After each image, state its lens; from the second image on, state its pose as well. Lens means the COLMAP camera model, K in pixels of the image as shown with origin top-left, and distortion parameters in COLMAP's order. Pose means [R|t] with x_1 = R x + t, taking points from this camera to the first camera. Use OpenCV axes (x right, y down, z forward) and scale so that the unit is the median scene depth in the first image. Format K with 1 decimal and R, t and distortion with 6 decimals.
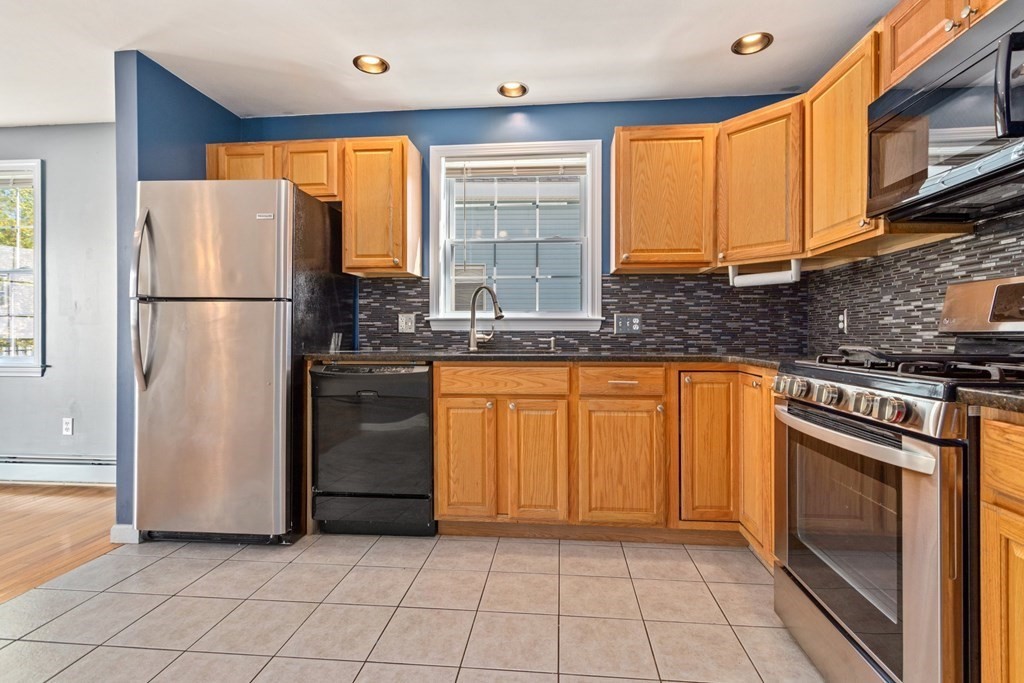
lens RADIAL K [[491.2, 0, 517.7], [0, 491.2, 327.3], [0, 0, 1]] dist [-0.006877, 0.008596]
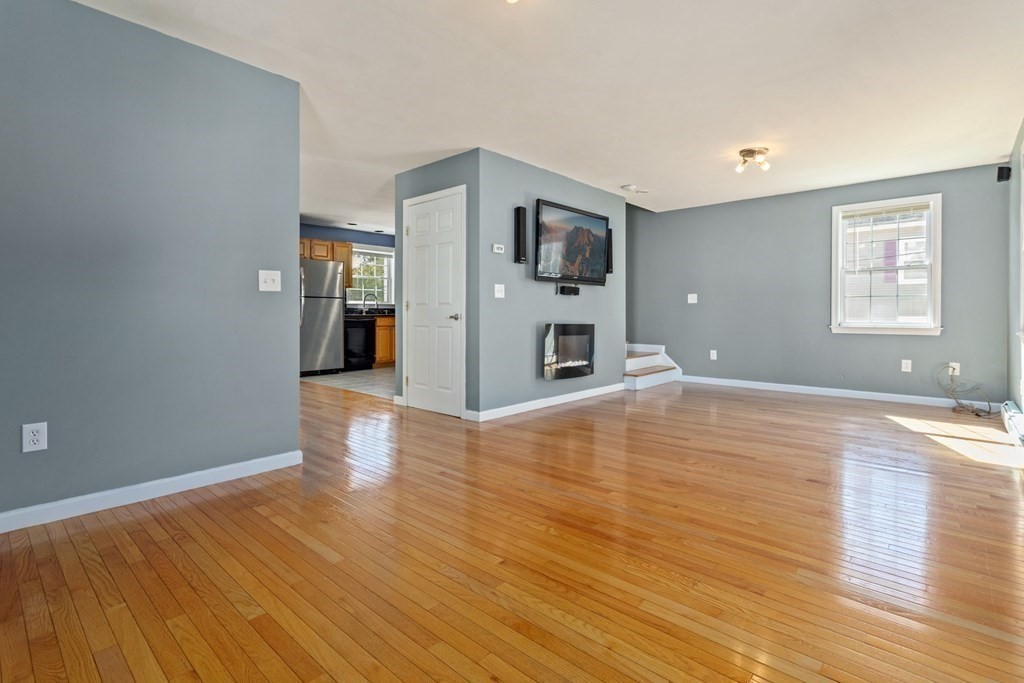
lens RADIAL K [[491.2, 0, 514.6], [0, 491.2, 309.9], [0, 0, 1]] dist [-0.006877, 0.008596]
pose [[0.591933, 0.005475, 0.805968, -2.402589], [-0.005055, 0.999982, -0.003081, 0.029852], [-0.805971, -0.002250, 0.591951, -1.865135]]
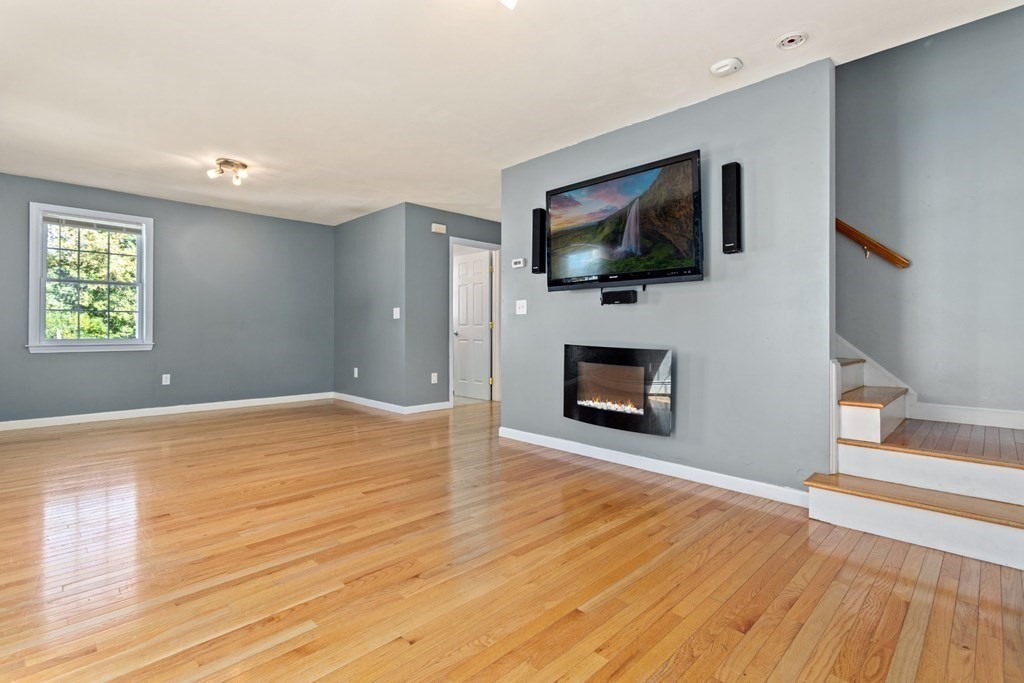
lens RADIAL K [[491.2, 0, 507.8], [0, 491.2, 326.6], [0, 0, 1]] dist [-0.006877, 0.008596]
pose [[0.761445, -0.001486, -0.648228, 0.226640], [-0.000901, 0.999994, -0.003351, 0.028479], [0.648229, 0.003135, 0.761439, -2.094806]]
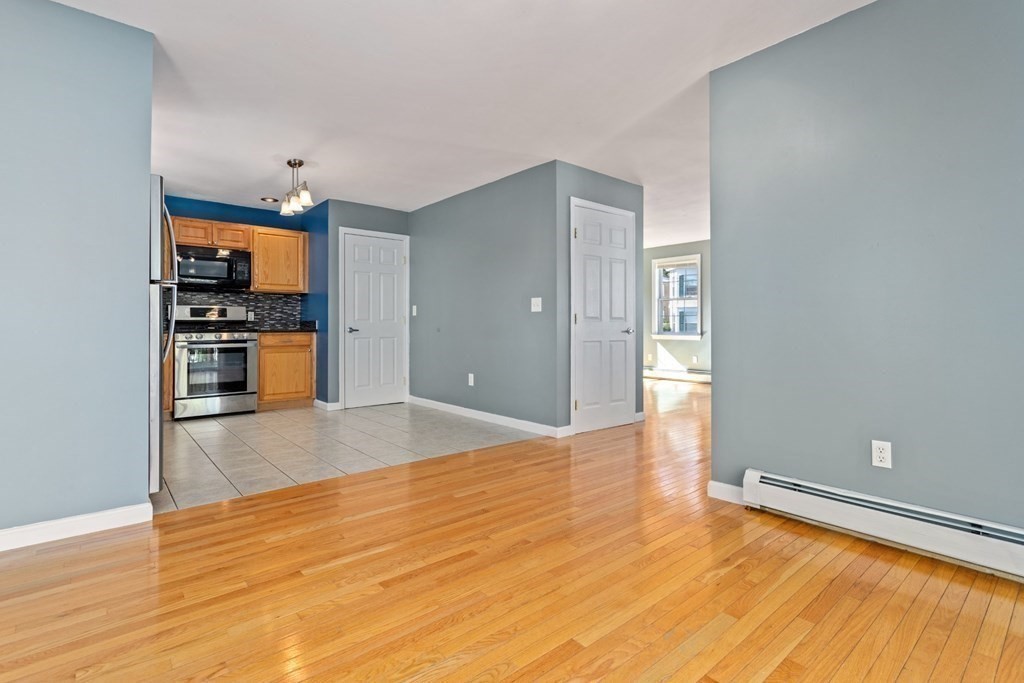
lens RADIAL K [[491.2, 0, 524.2], [0, 491.2, 316.1], [0, 0, 1]] dist [-0.006877, 0.008596]
pose [[-0.728491, 0.017178, 0.684840, -2.101621], [-0.001558, 0.999641, -0.026731, 0.046310], [-0.685053, -0.020540, -0.728203, 1.235746]]
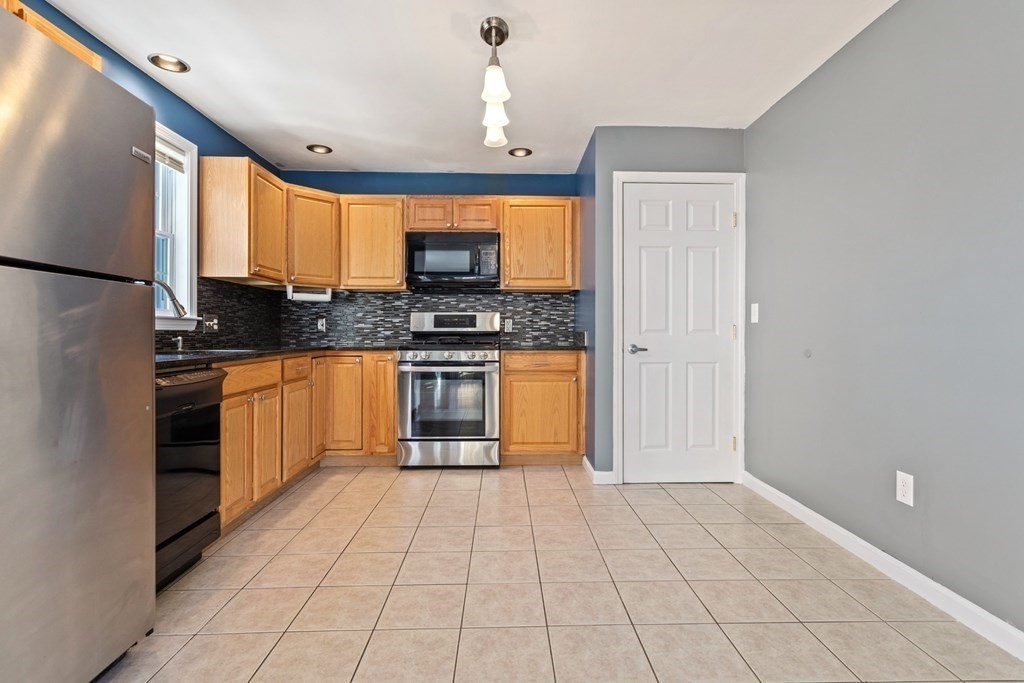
lens RADIAL K [[491.2, 0, 513.4], [0, 491.2, 334.7], [0, 0, 1]] dist [-0.006877, 0.008596]
pose [[-0.116418, -0.007842, 0.993169, -1.165457], [-0.009585, 0.999931, 0.006772, 0.003933], [-0.993154, -0.008731, -0.116485, 0.558772]]
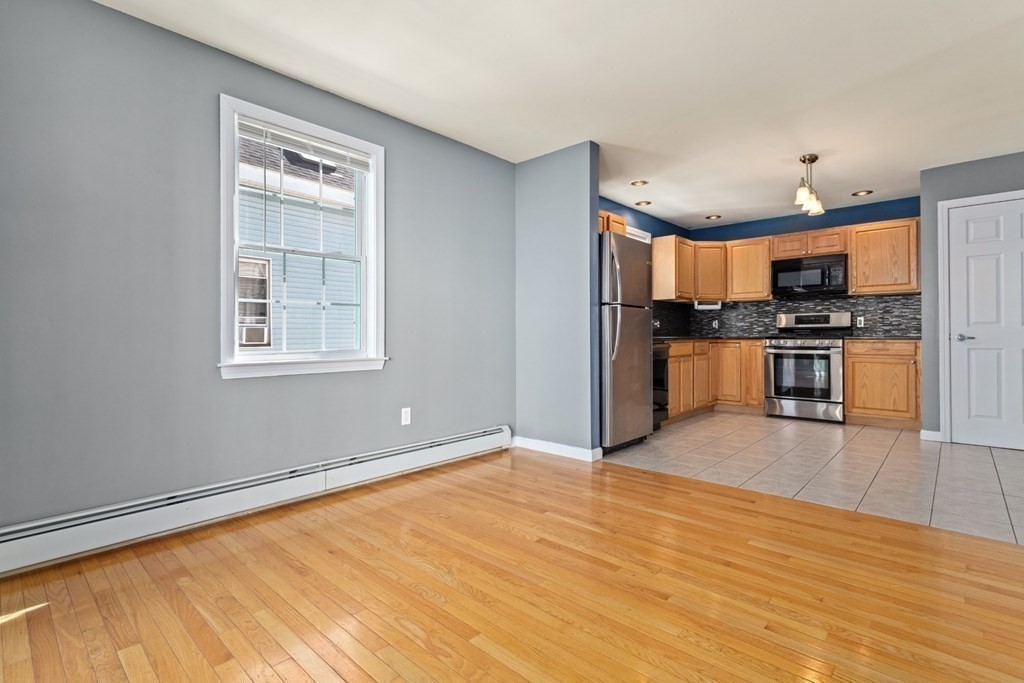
lens RADIAL K [[491.2, 0, 517.1], [0, 491.2, 332.5], [0, 0, 1]] dist [-0.006877, 0.008596]
pose [[0.597768, 0.001775, 0.801667, -2.212532], [-0.002255, 0.999997, -0.000533, 0.037361], [-0.801666, -0.001489, 0.597771, 0.280069]]
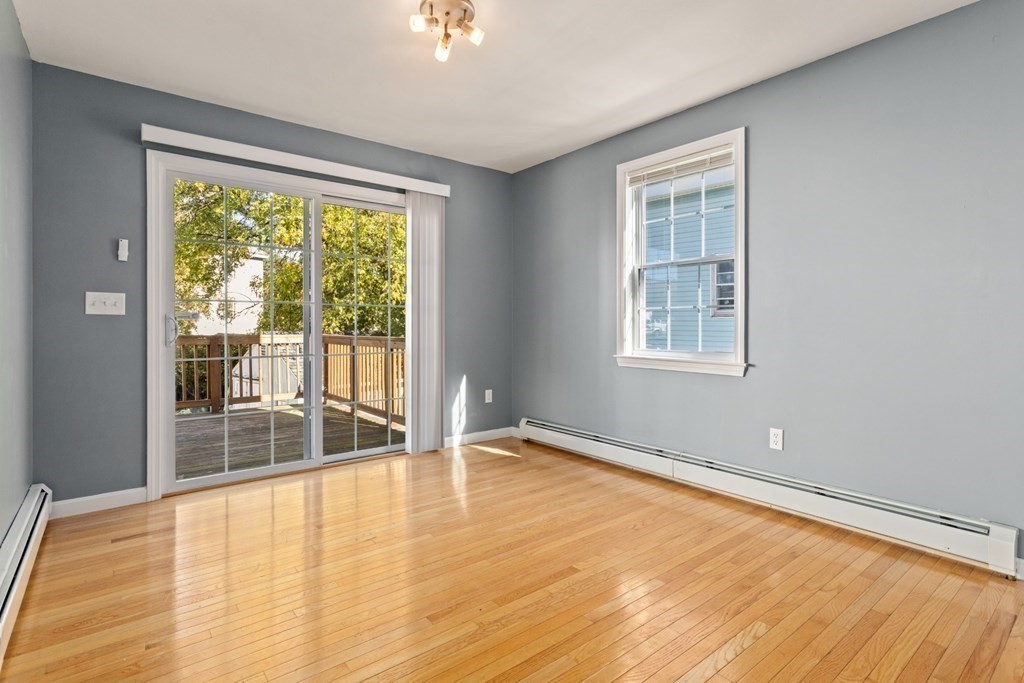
lens RADIAL K [[491.2, 0, 515.2], [0, 491.2, 332.4], [0, 0, 1]] dist [-0.006877, 0.008596]
pose [[0.692246, 0.008962, -0.721606, -0.863390], [0.001454, 0.999904, 0.013812, 0.012788], [0.721660, -0.010610, 0.692166, 0.147771]]
